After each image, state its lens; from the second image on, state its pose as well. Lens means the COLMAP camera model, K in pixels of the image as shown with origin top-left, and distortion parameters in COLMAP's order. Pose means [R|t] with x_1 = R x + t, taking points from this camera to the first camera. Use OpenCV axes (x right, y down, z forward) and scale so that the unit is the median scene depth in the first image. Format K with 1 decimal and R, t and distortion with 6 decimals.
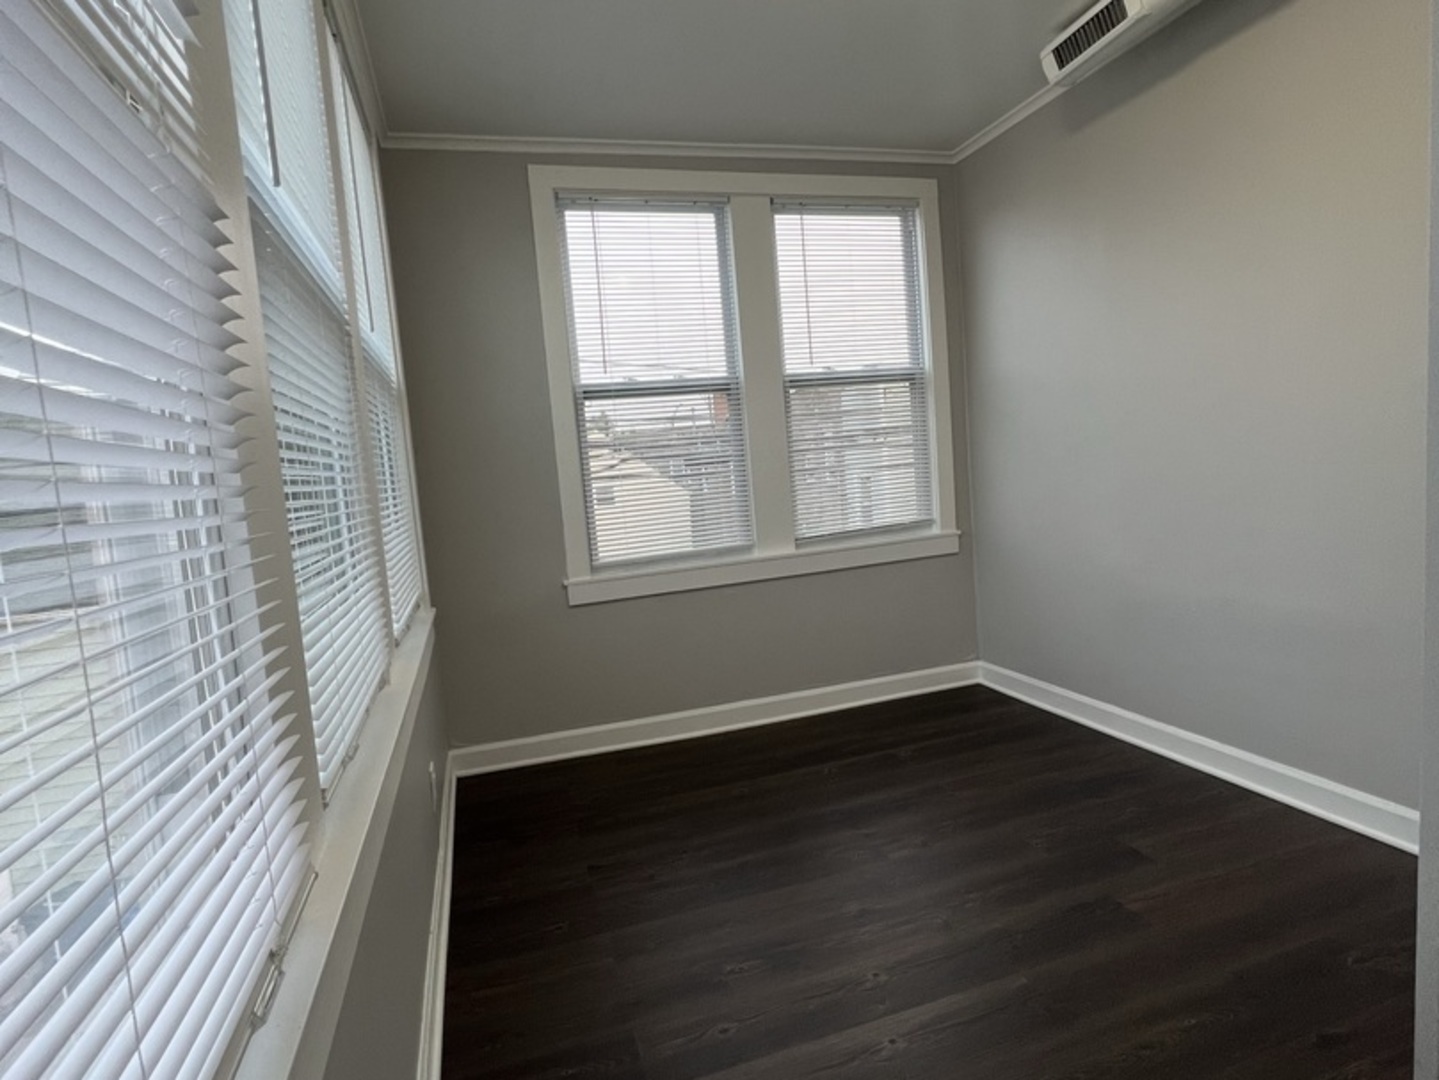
lens RADIAL K [[756.7, 0, 721.2], [0, 756.7, 542.8], [0, 0, 1]] dist [-0.002689, 0.000113]
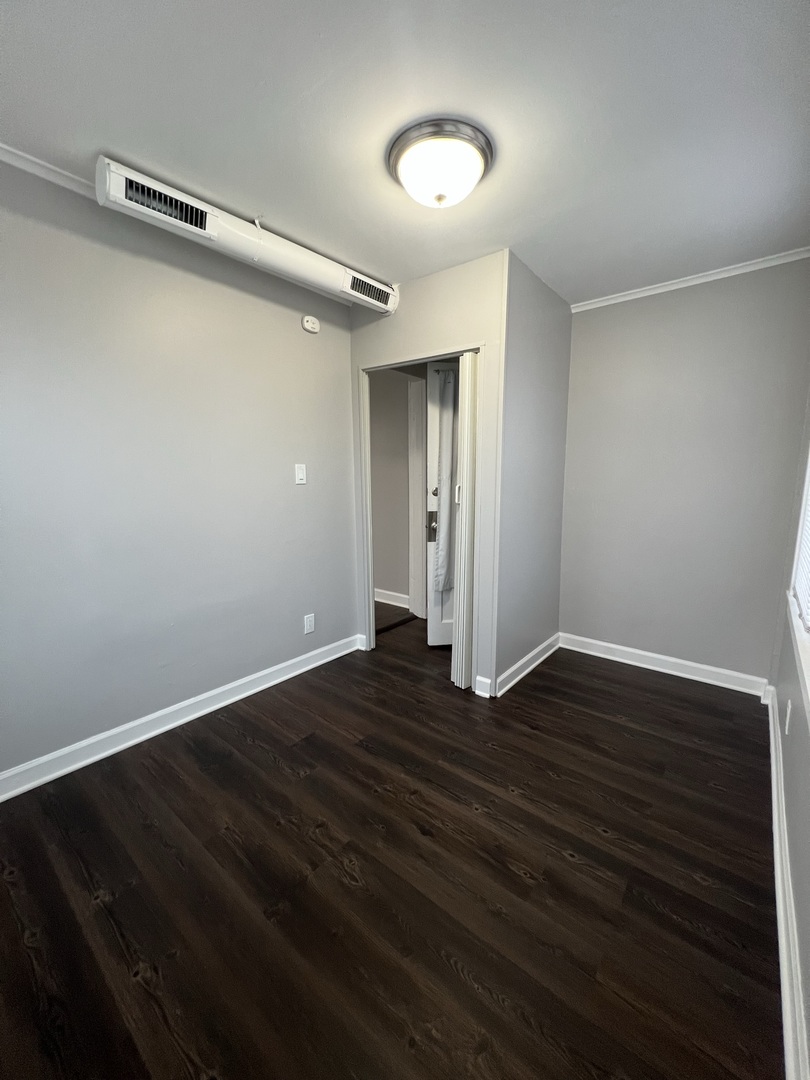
lens RADIAL K [[432.3, 0, 406.3], [0, 432.3, 535.7], [0, 0, 1]] dist [0.001189, 0.000082]
pose [[-0.547839, -0.039031, 0.835673, -0.289593], [0.118595, 0.985199, 0.123762, -0.114475], [-0.828135, 0.166909, -0.535102, 0.855517]]
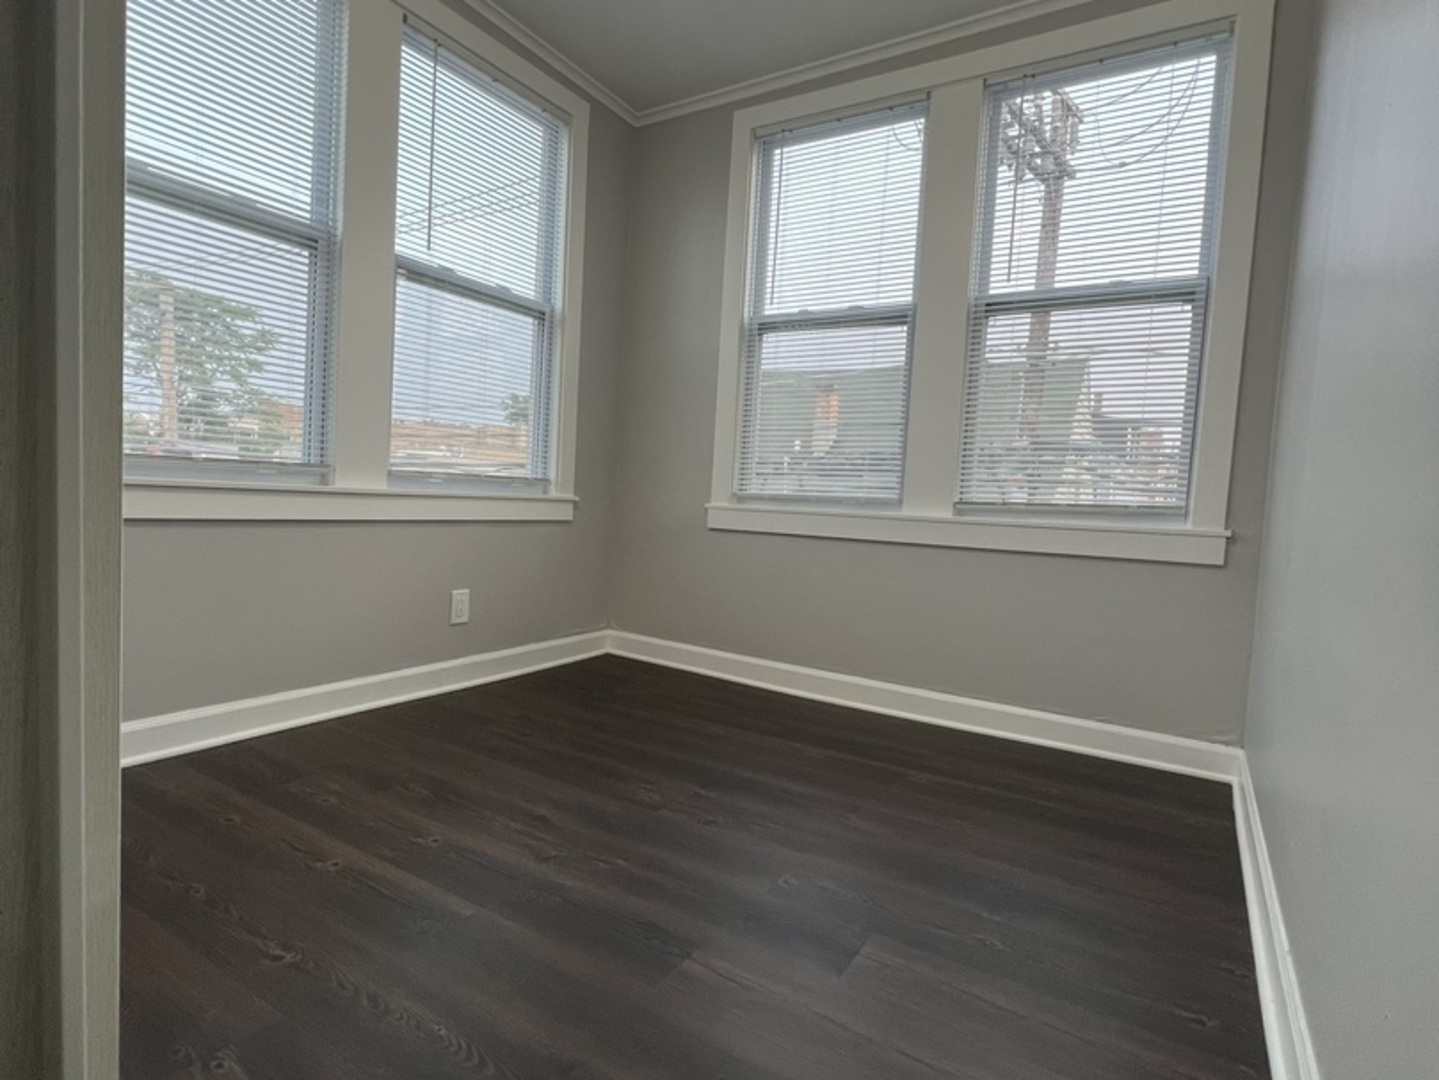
lens RADIAL K [[756.7, 0, 721.2], [0, 756.7, 538.8], [0, 0, 1]] dist [-0.002689, 0.000113]
pose [[0.649851, 0.157998, -0.743458, 0.596444], [-0.181858, 0.982066, 0.049746, 0.042662], [0.737985, 0.102876, 0.666930, 0.317421]]
